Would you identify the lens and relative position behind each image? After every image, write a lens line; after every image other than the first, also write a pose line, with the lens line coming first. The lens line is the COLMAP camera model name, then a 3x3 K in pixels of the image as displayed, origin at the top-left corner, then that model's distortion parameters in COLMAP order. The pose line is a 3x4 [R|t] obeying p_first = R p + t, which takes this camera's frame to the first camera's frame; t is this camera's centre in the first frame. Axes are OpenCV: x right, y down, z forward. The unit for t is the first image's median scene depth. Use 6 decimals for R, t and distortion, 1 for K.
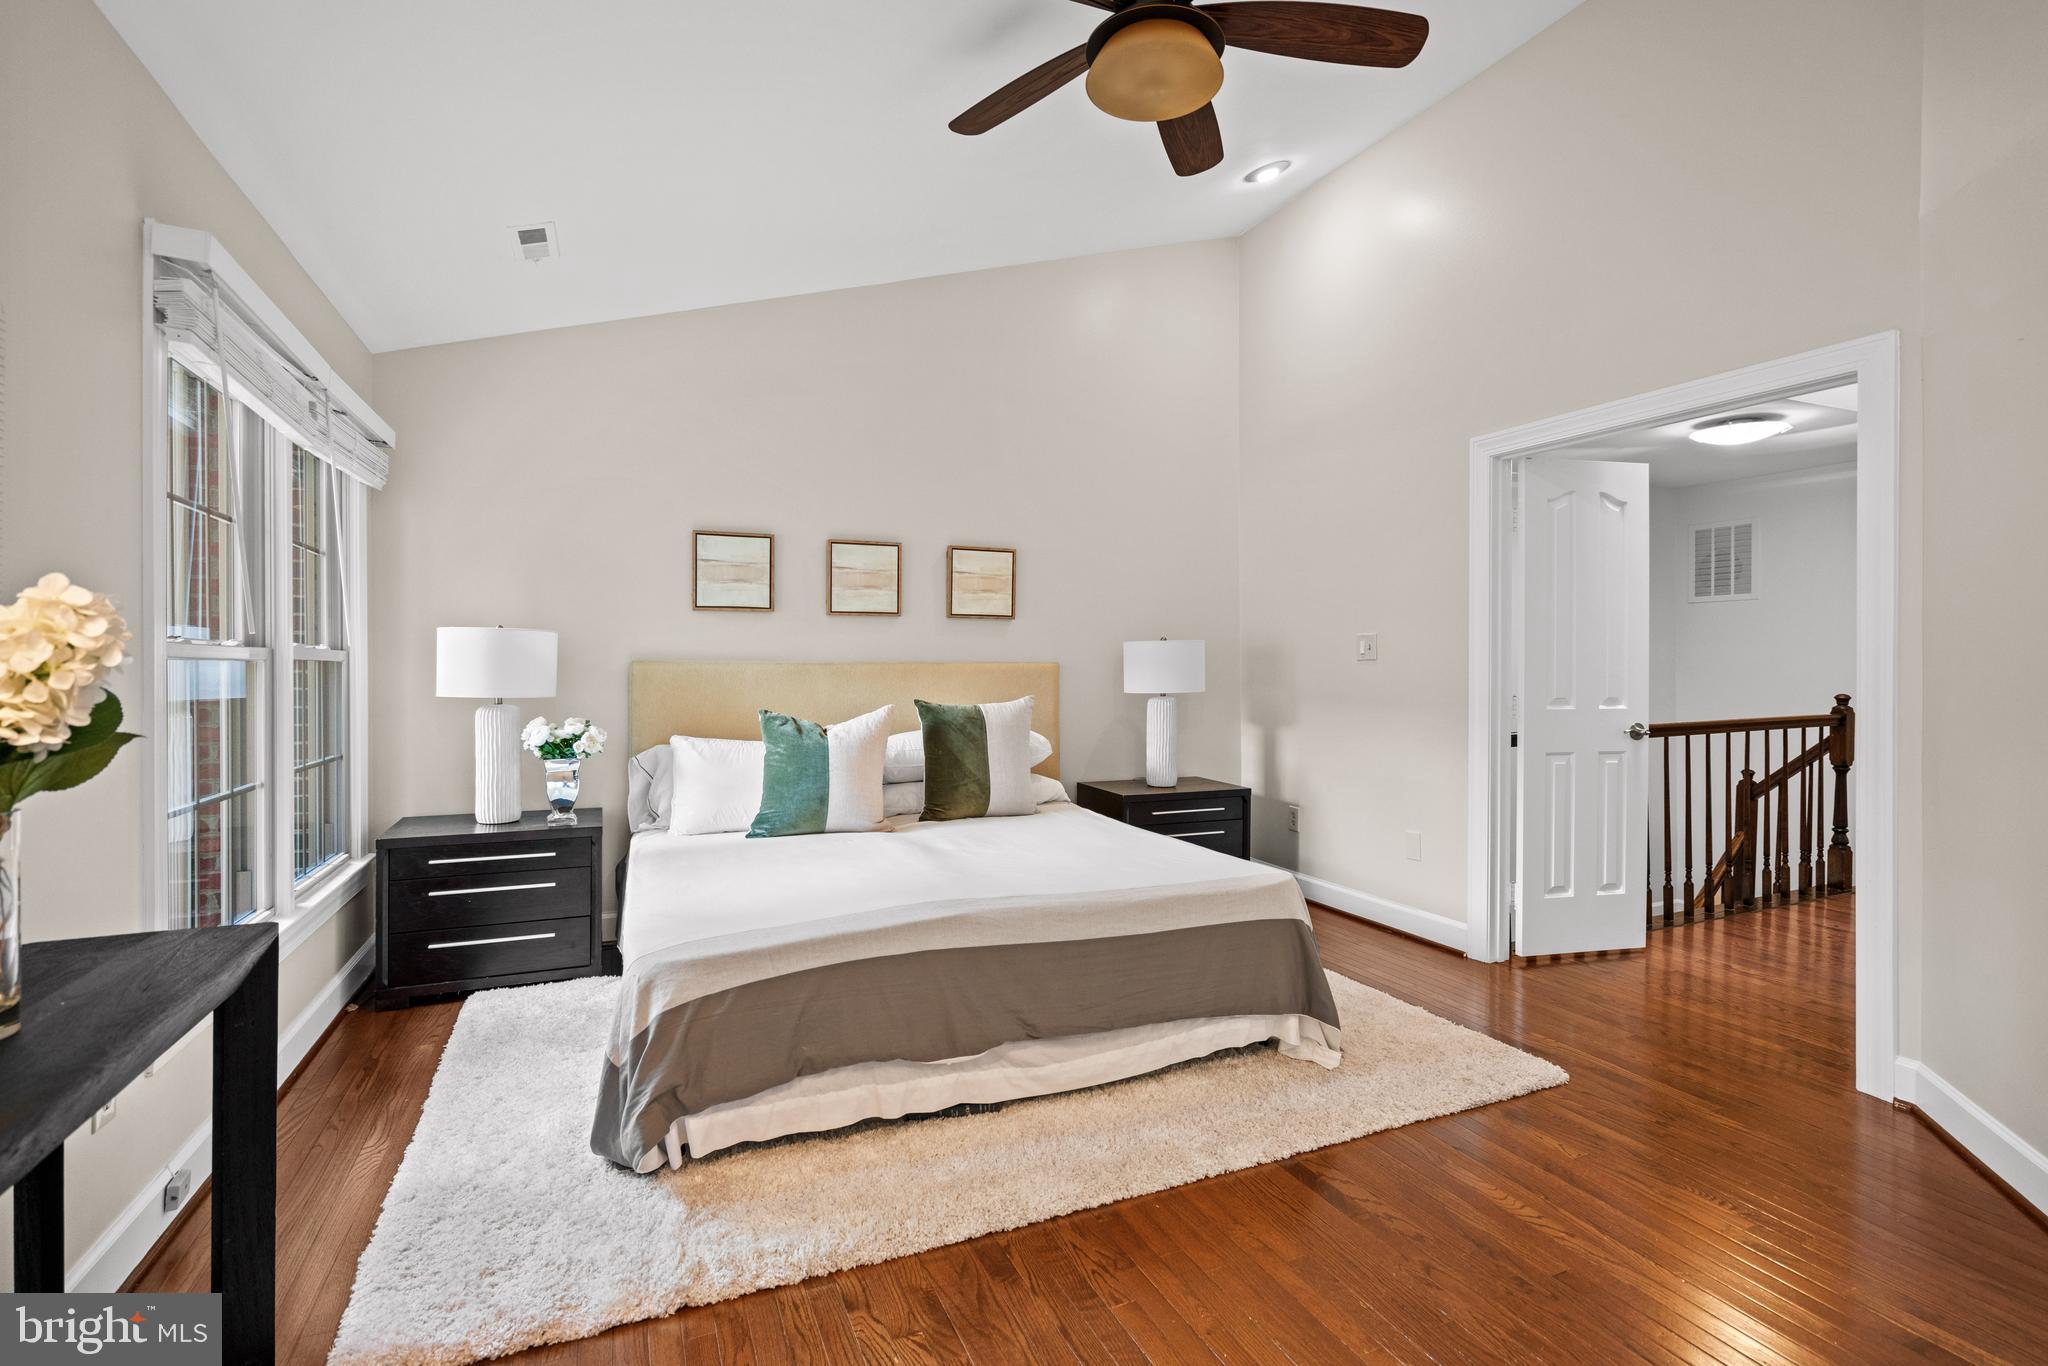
lens RADIAL K [[943.3, 0, 1024.5], [0, 943.3, 671.1], [0, 0, 1]] dist [-0.012543, 0.002386]
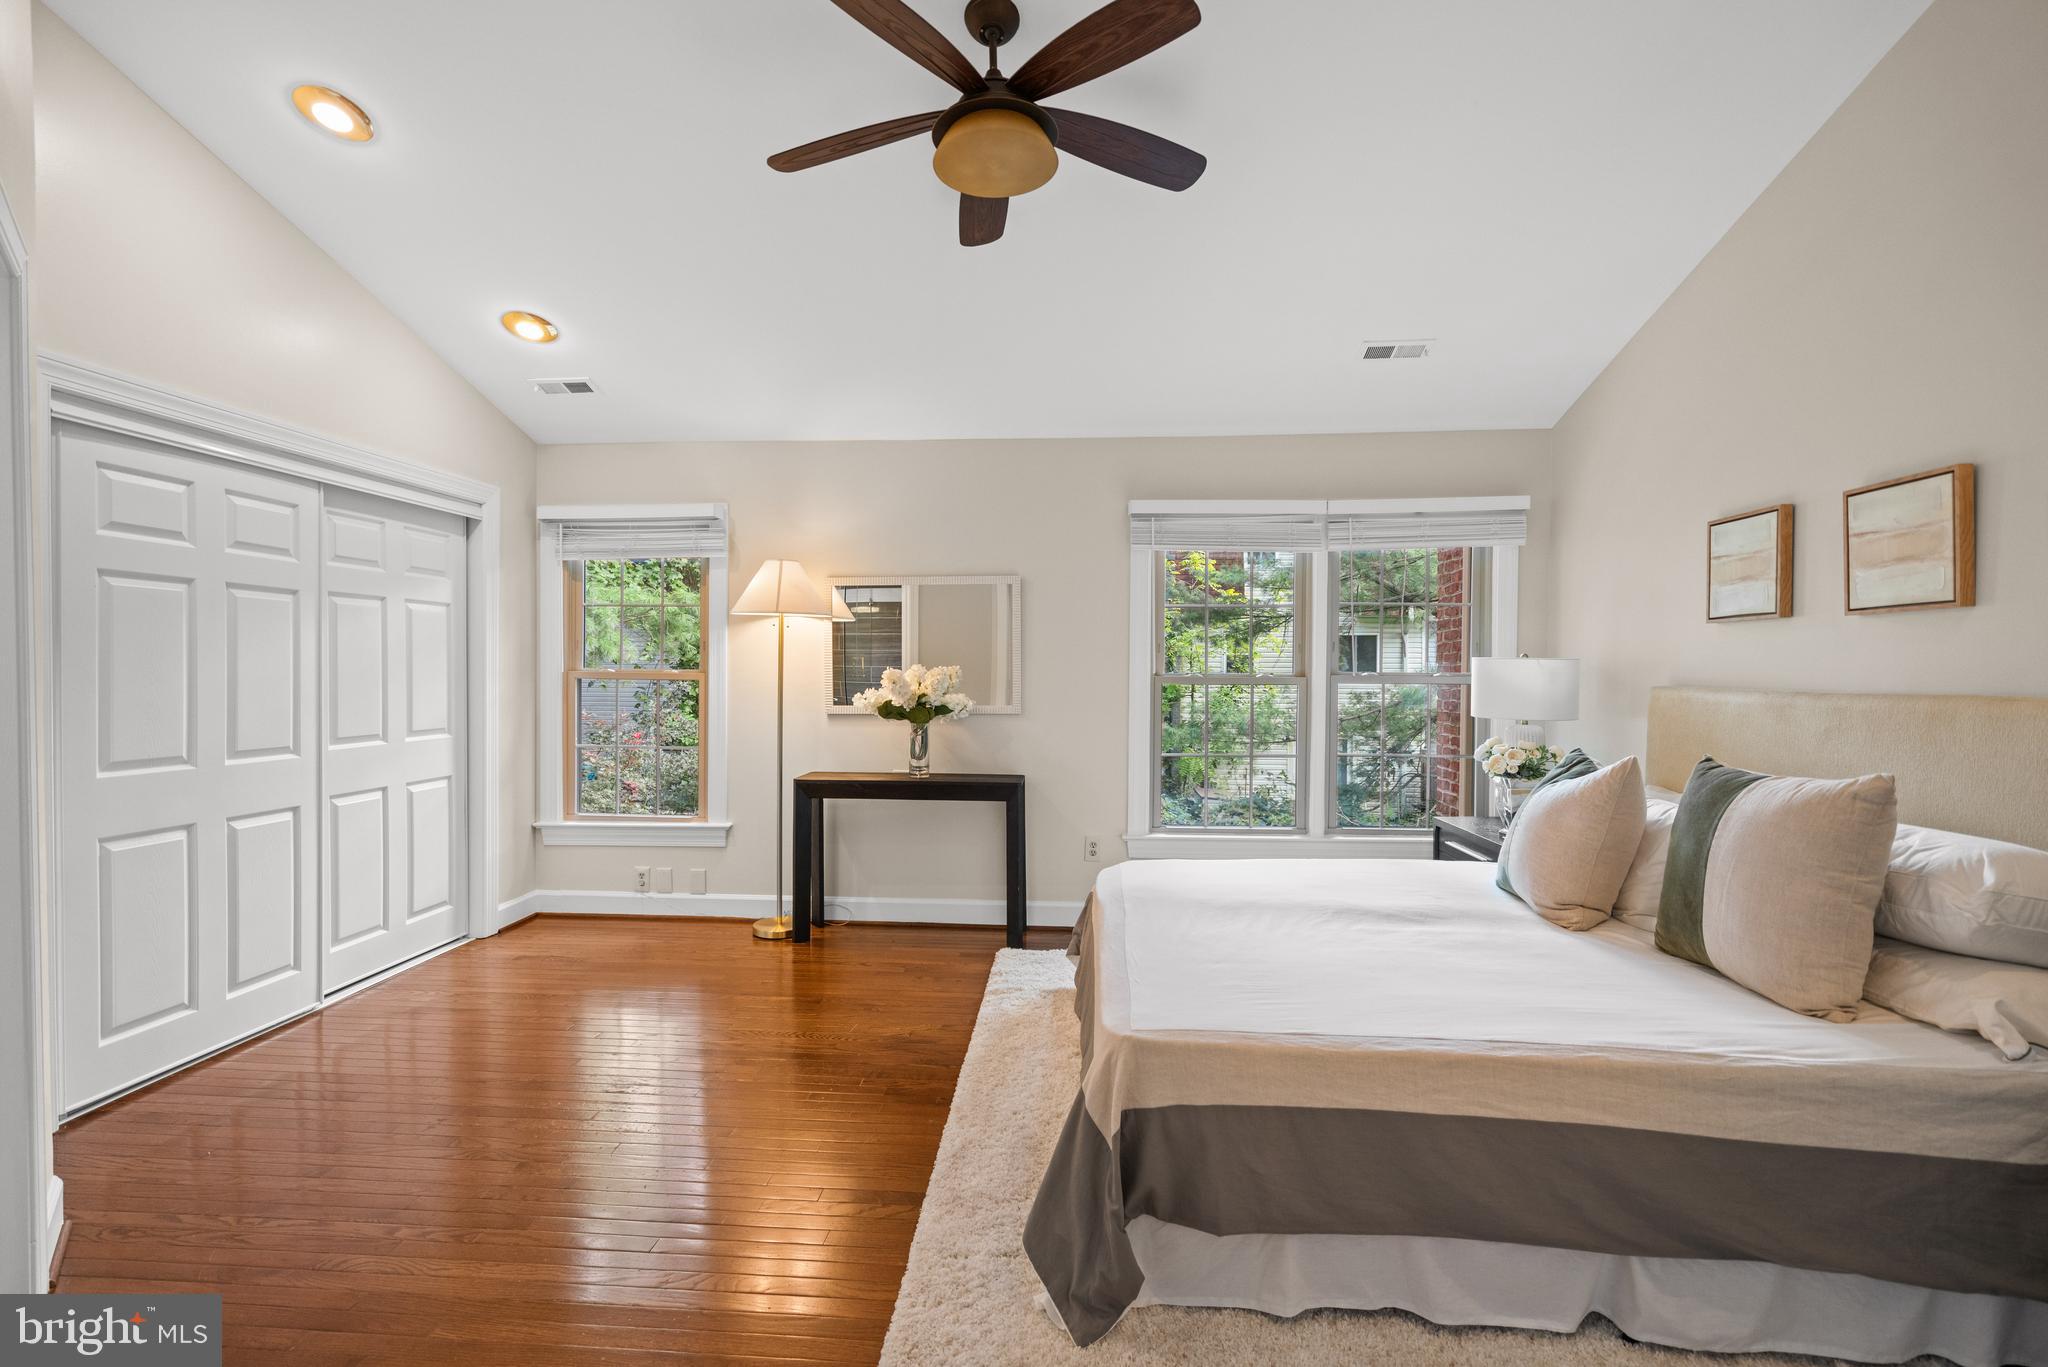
lens RADIAL K [[943.3, 0, 1020.4], [0, 943.3, 684.6], [0, 0, 1]] dist [-0.012543, 0.002386]
pose [[-0.468227, 0.010136, -0.883550, 0.646837], [-0.005095, 0.999887, 0.014171, -0.022914], [0.883594, 0.011137, -0.468122, 0.909772]]
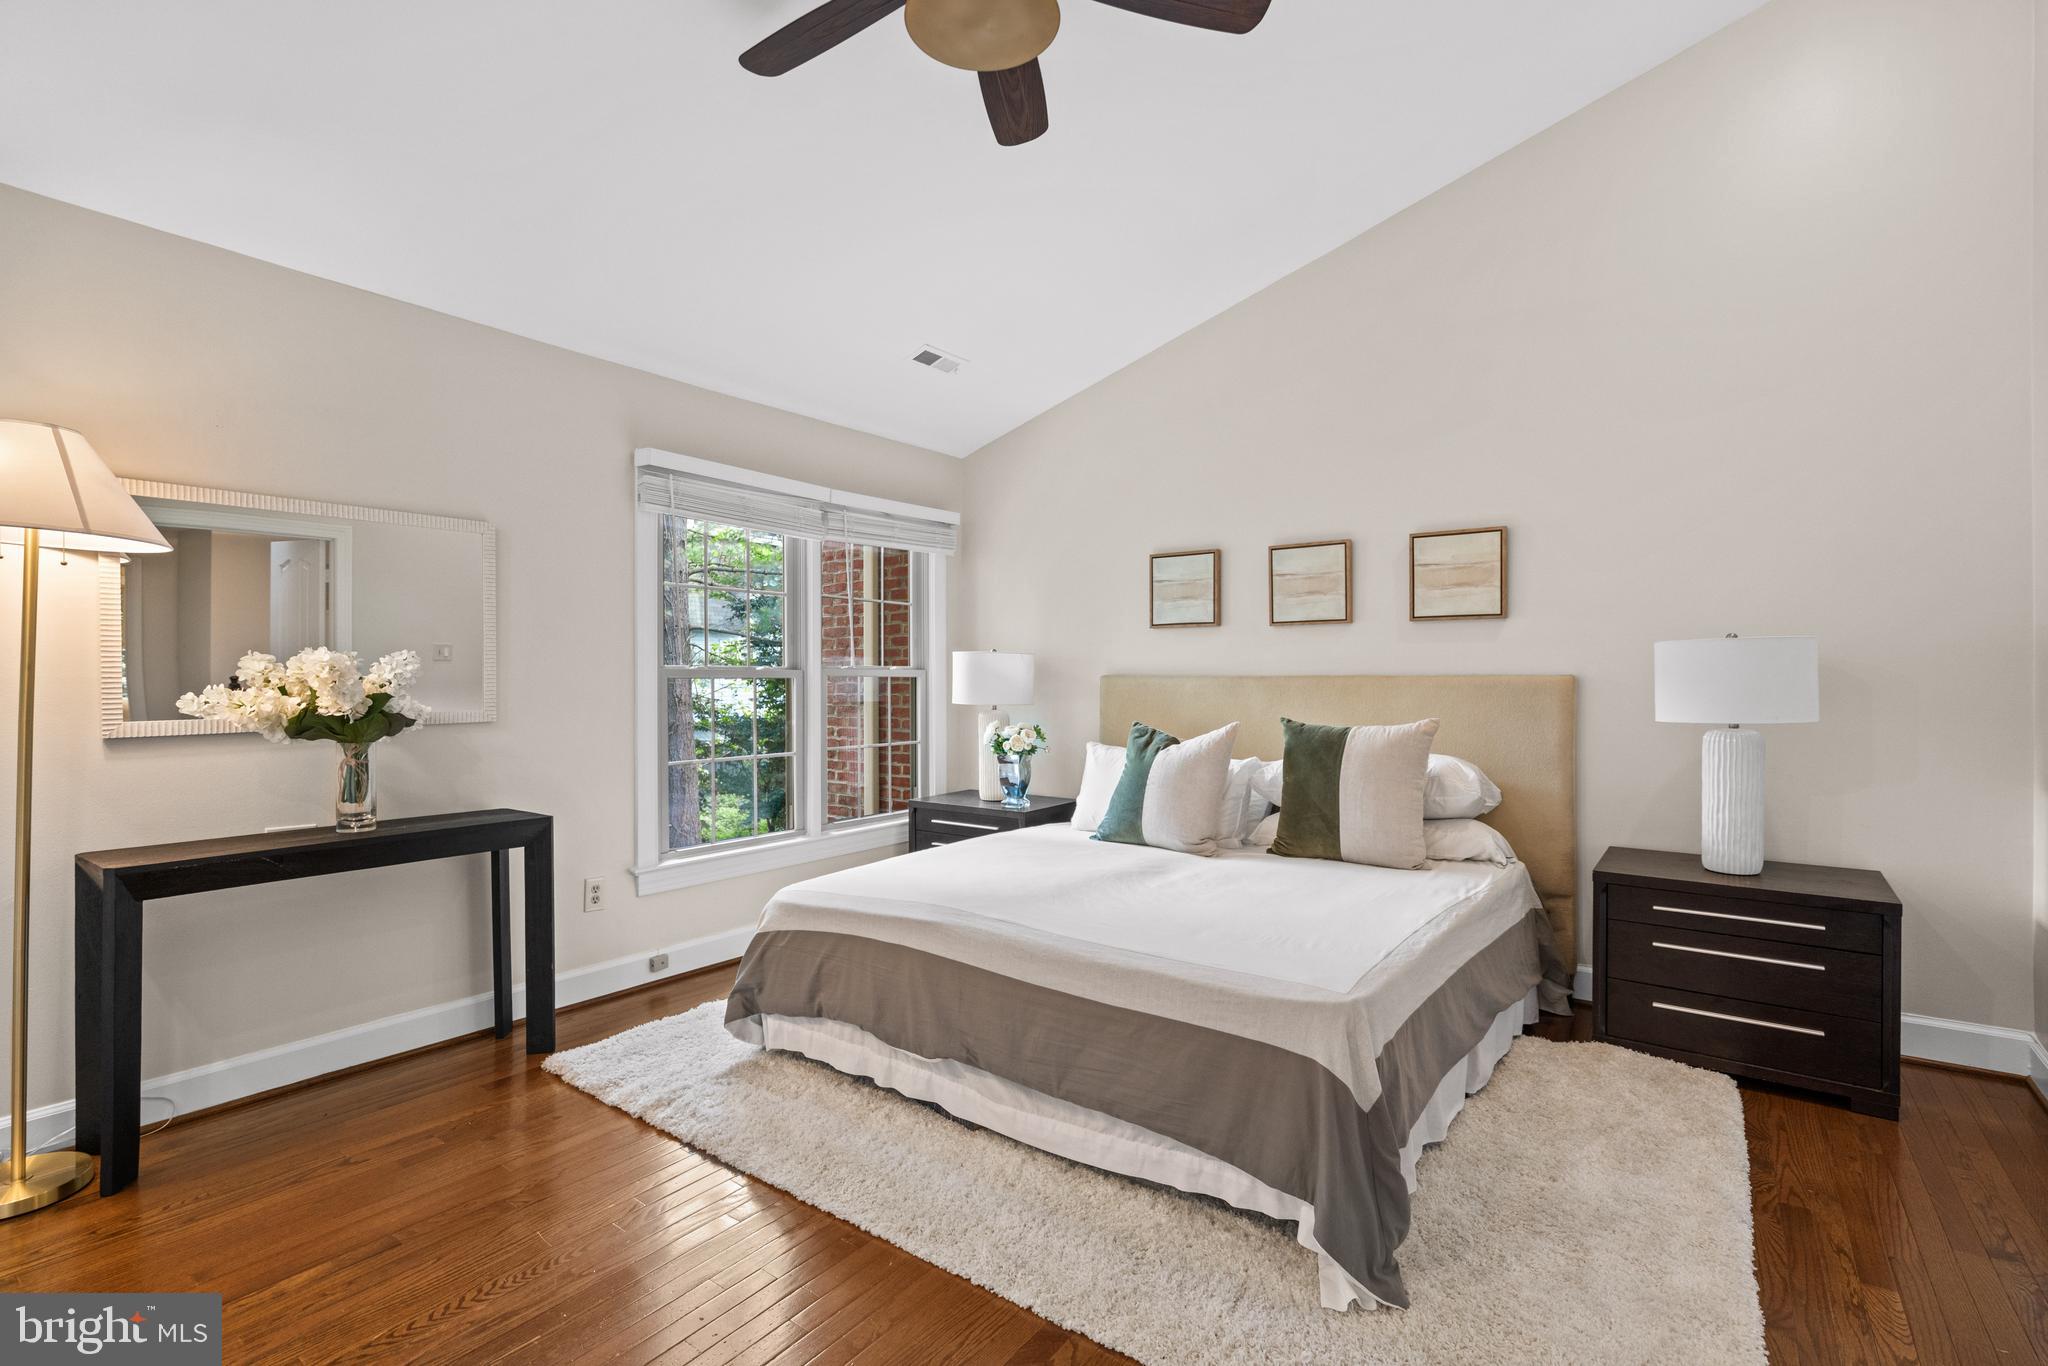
lens RADIAL K [[943.3, 0, 1022.2], [0, 943.3, 679.5], [0, 0, 1]] dist [-0.012543, 0.002386]
pose [[0.506606, 0.001250, -0.862177, 0.541200], [-0.000798, 0.999999, 0.000981, -0.007019], [0.862177, 0.000191, 0.506606, 0.340360]]
